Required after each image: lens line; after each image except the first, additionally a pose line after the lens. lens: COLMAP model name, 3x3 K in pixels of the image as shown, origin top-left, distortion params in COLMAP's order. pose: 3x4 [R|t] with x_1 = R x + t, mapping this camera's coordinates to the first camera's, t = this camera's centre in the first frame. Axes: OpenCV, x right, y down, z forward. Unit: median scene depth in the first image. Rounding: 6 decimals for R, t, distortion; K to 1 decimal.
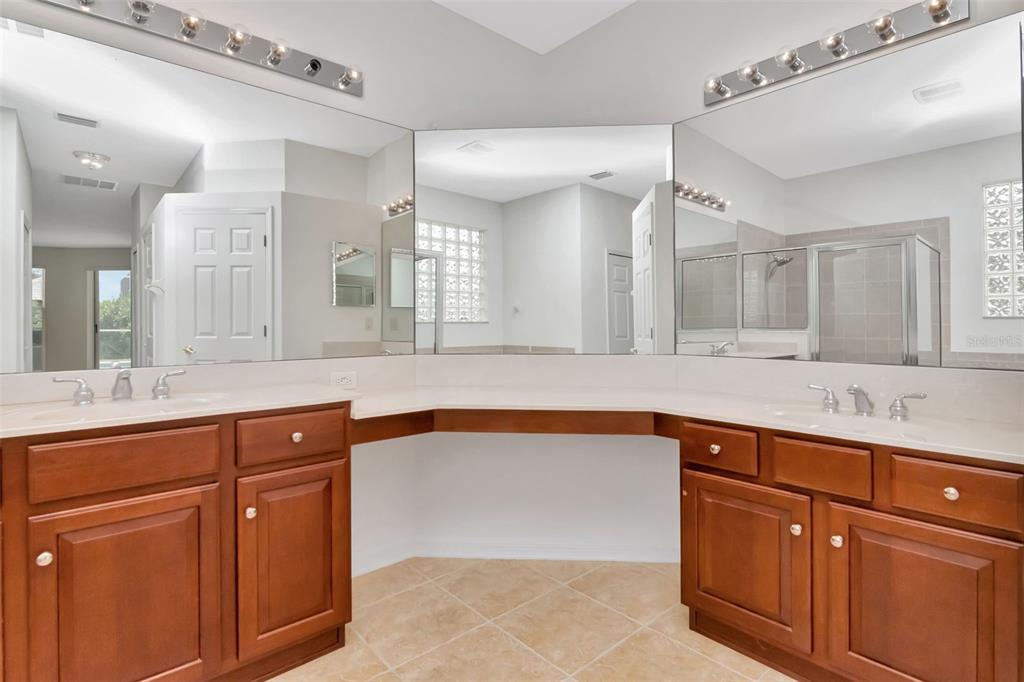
lens RADIAL K [[509.6, 0, 512.0], [0, 509.6, 315.3], [0, 0, 1]] dist [-0.001423, -0.001091]
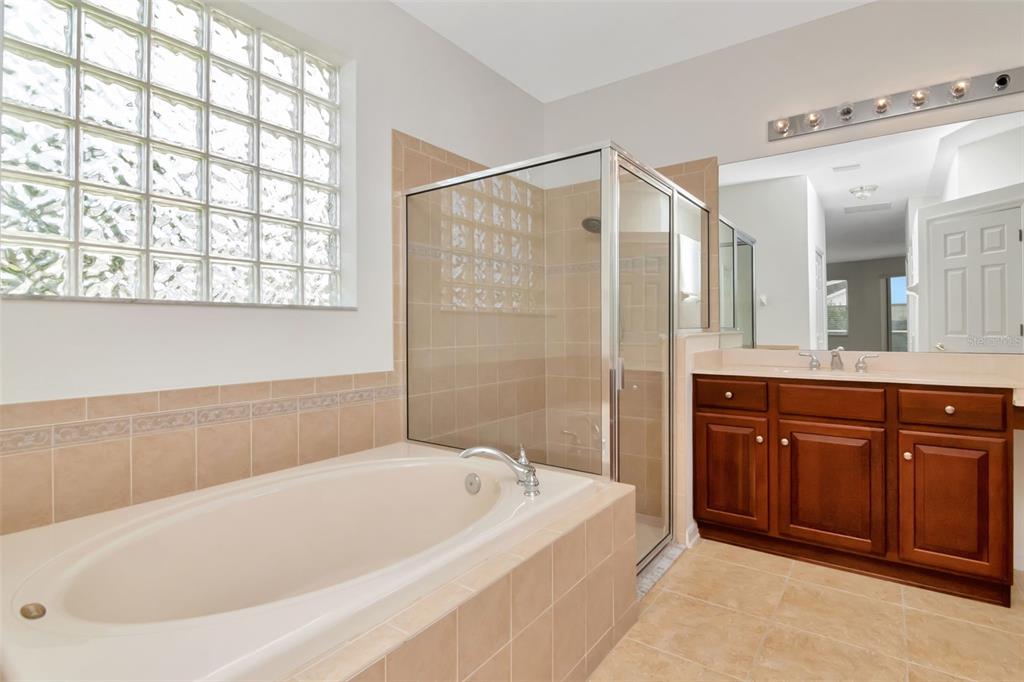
lens RADIAL K [[502.9, 0, 510.3], [0, 502.9, 336.1], [0, 0, 1]] dist [-0.004134, -0.000931]
pose [[0.207900, 0.015334, -0.978030, 0.546478], [0.020389, 0.999592, 0.020006, 0.008498], [0.977938, -0.024100, 0.207503, -0.313168]]
